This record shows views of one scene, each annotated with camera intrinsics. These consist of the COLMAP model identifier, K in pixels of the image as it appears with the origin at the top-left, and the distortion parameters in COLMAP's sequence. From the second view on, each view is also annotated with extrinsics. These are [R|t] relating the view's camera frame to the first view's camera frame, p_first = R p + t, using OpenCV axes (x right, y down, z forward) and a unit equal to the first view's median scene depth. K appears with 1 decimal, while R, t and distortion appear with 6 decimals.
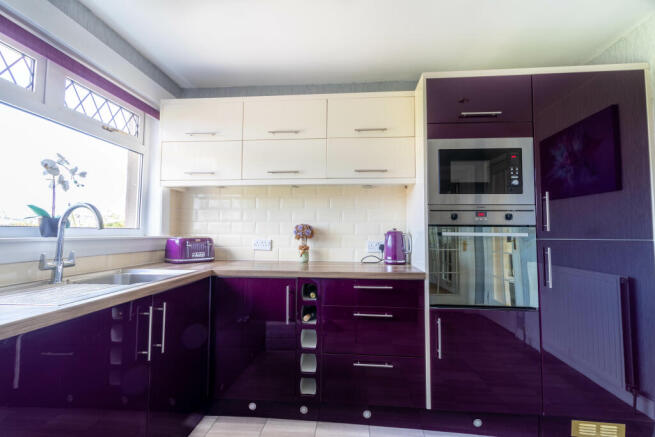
lens RADIAL K [[299.8, 0, 330.2], [0, 299.8, 216.9], [0, 0, 1]] dist [0.001701, 0.000437]
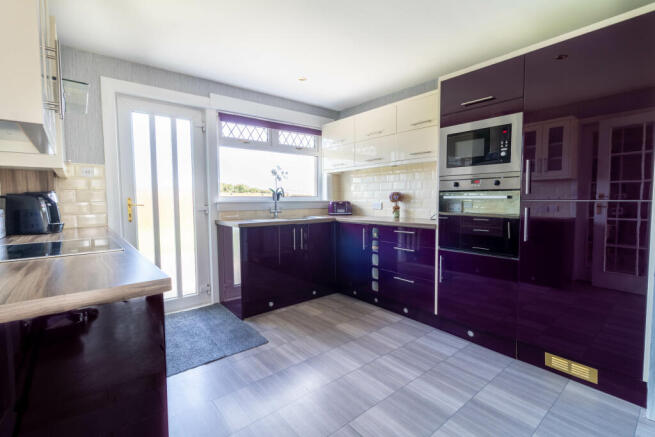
lens RADIAL K [[299.8, 0, 330.2], [0, 299.8, 216.9], [0, 0, 1]] dist [0.001701, 0.000437]
pose [[0.702887, 0.032713, -0.710549, 0.968964], [0.047935, 0.994493, 0.093203, -0.007927], [0.709684, -0.099571, 0.697448, -0.355344]]
